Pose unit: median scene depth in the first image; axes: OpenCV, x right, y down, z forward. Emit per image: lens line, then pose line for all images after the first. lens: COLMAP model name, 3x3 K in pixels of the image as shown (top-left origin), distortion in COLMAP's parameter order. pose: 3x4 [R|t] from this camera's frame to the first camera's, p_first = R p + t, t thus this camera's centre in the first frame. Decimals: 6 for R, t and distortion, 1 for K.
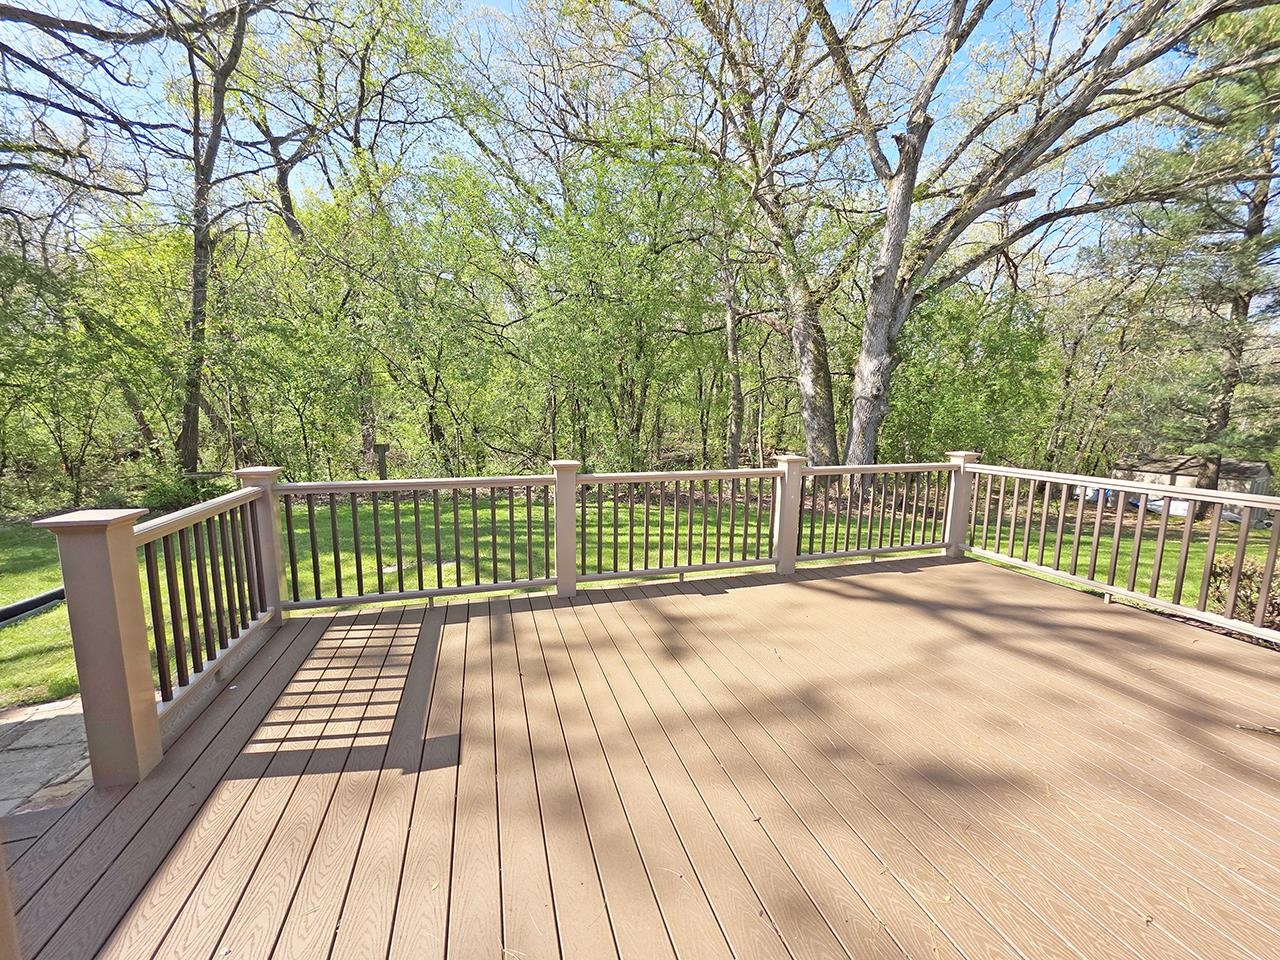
lens RADIAL K [[505.5, 0, 640.0], [0, 505.5, 480.0], [0, 0, 1]] dist [-0.000094, 0.000016]
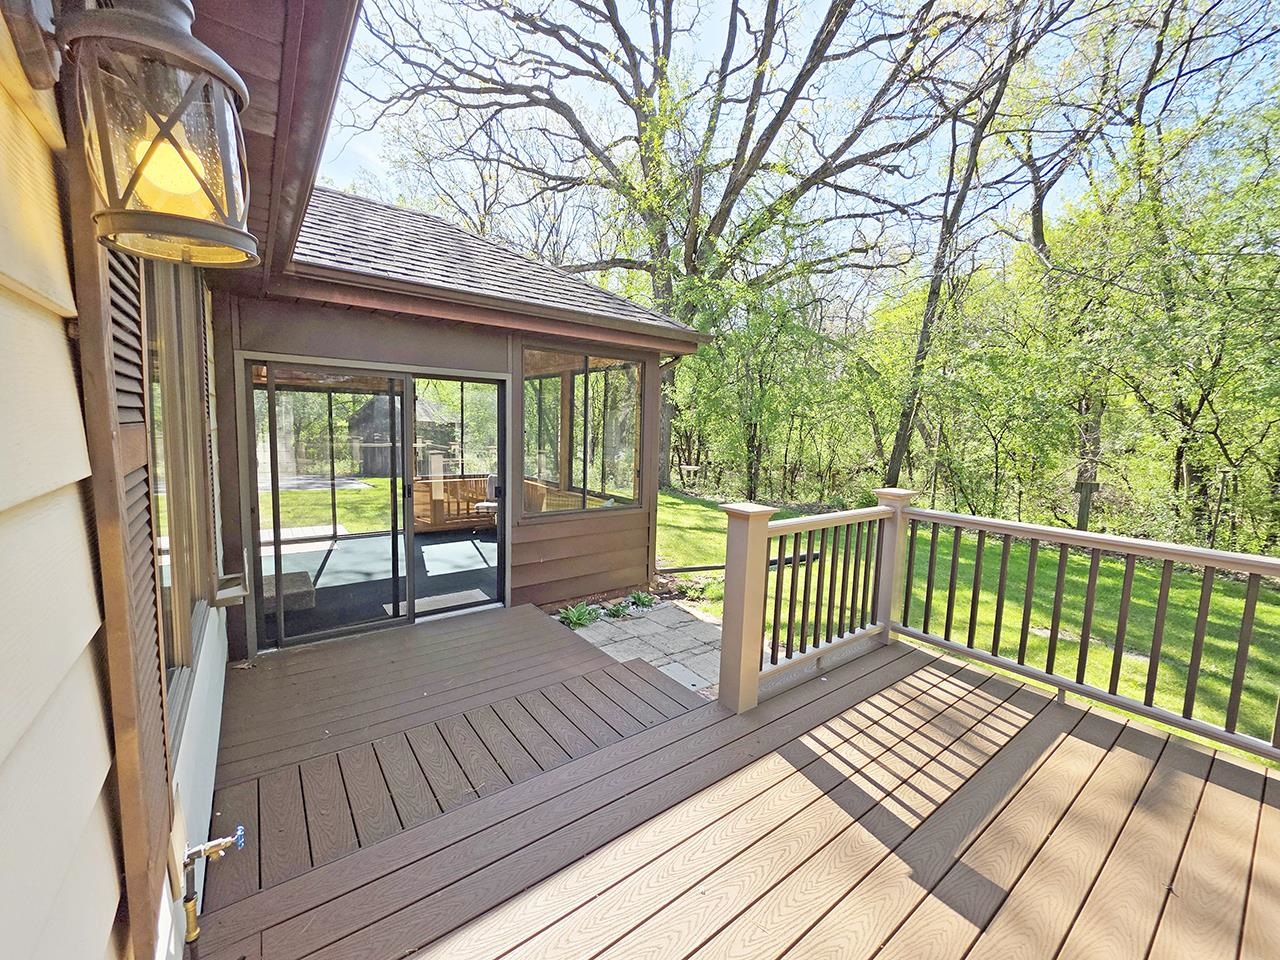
lens RADIAL K [[507.2, 0, 640.0], [0, 507.2, 480.0], [0, 0, 1]] dist [0.003111, 0.000675]
pose [[0.339682, 0.104486, -0.934719, 0.048625], [-0.156666, 0.986212, 0.053309, -0.016266], [0.927401, 0.128331, 0.351368, 0.128581]]
